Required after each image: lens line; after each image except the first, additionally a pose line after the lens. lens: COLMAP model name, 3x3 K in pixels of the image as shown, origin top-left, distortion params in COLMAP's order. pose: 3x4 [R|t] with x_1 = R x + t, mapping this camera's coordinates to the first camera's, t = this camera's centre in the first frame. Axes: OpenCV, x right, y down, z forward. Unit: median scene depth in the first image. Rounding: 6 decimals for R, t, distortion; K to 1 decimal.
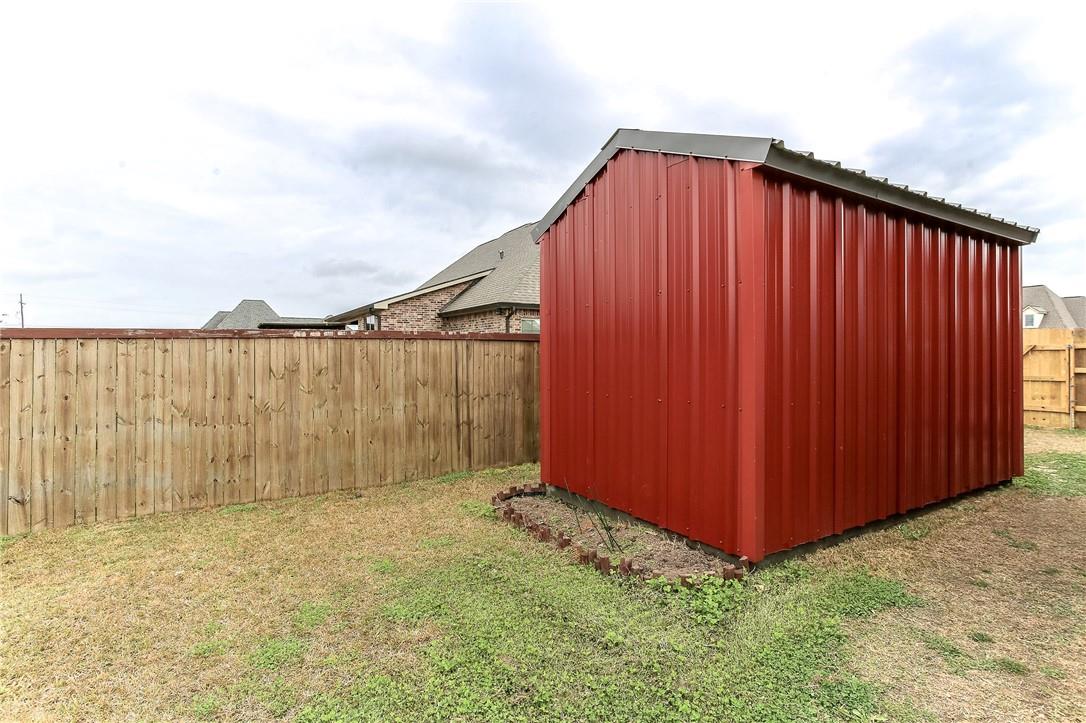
lens RADIAL K [[535.2, 0, 545.7], [0, 535.2, 347.5], [0, 0, 1]] dist [-0.035175, 0.037024]
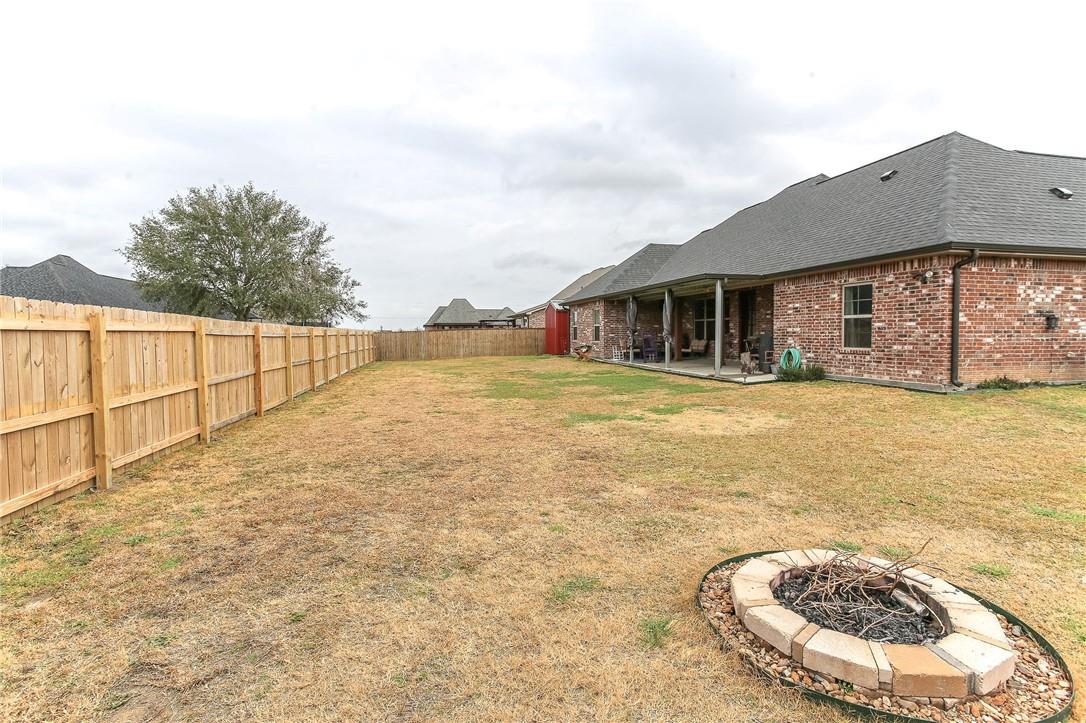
lens RADIAL K [[535.2, 0, 545.7], [0, 535.2, 347.5], [0, 0, 1]] dist [-0.035175, 0.037024]
pose [[0.952924, -0.000346, -0.303209, 0.514253], [0.011853, 0.999277, 0.036113, -0.007596], [0.302978, -0.038007, 0.952240, -1.333924]]
